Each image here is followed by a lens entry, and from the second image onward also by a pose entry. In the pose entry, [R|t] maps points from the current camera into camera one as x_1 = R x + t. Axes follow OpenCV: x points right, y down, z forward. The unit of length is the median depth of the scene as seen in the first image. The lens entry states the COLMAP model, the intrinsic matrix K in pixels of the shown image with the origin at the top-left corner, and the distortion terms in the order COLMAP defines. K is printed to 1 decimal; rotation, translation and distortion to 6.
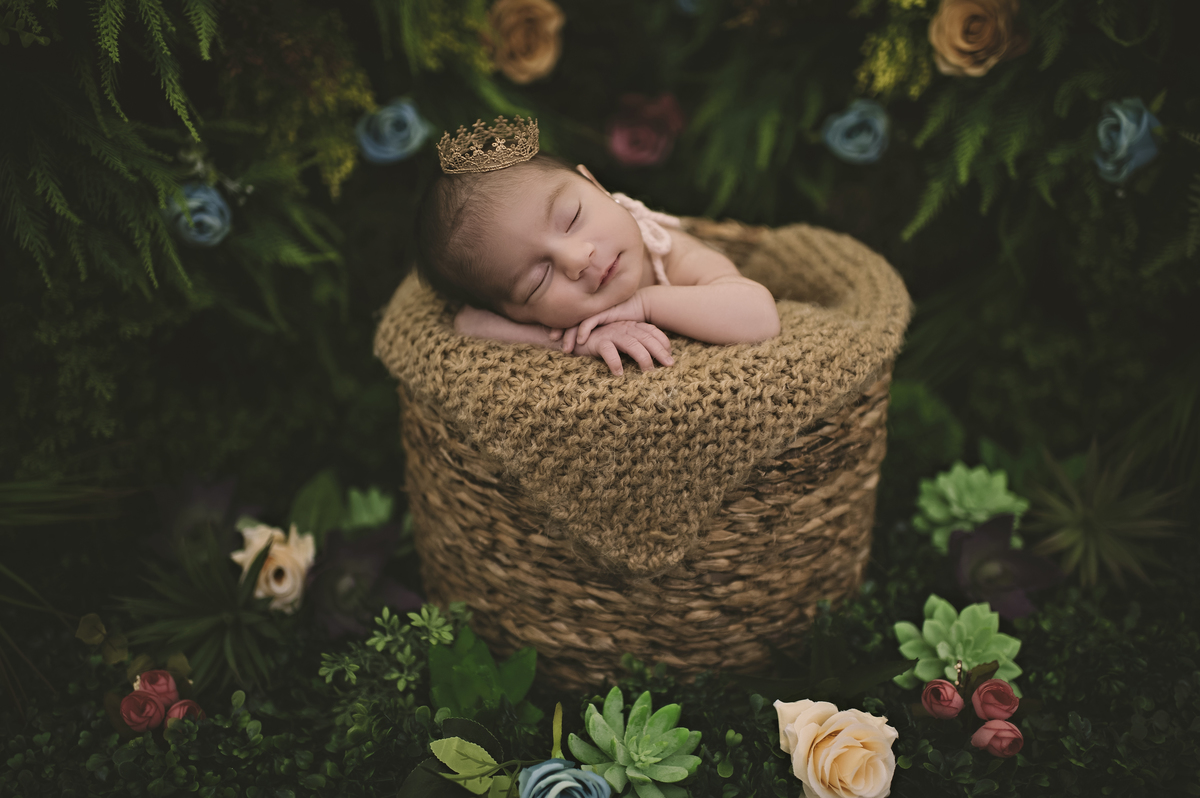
lens RADIAL K [[1226.1, 0, 618.4], [0, 1226.1, 404.3], [0, 0, 1]] dist [-0.091244, 0.038229]
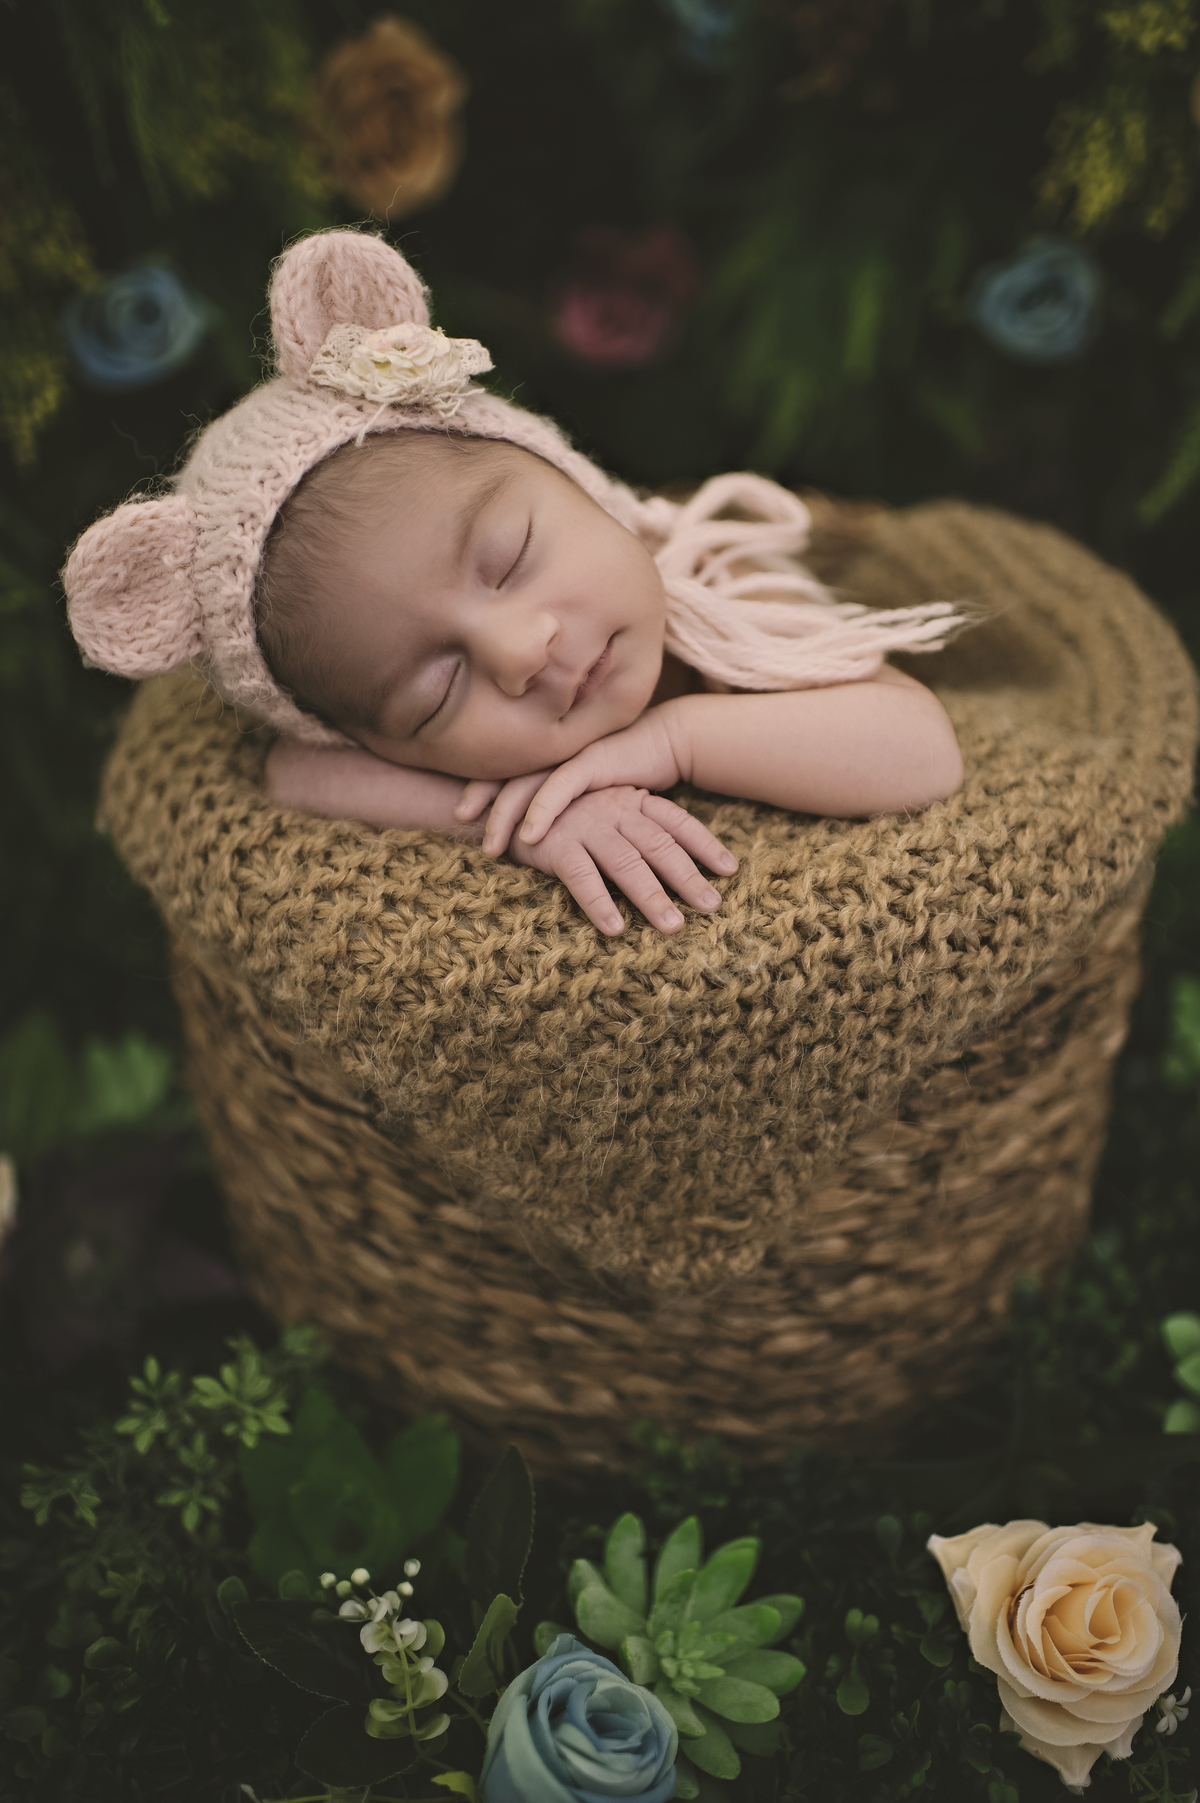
lens RADIAL K [[1842.3, 0, 600.0], [0, 1842.3, 901.5], [0, 0, 1]] dist [-0.091244, 0.038229]
pose [[0.999305, -0.031651, 0.019692, -0.019371], [0.028937, 0.991681, 0.125427, -0.104663], [-0.023498, -0.124770, 0.991907, 0.298151]]
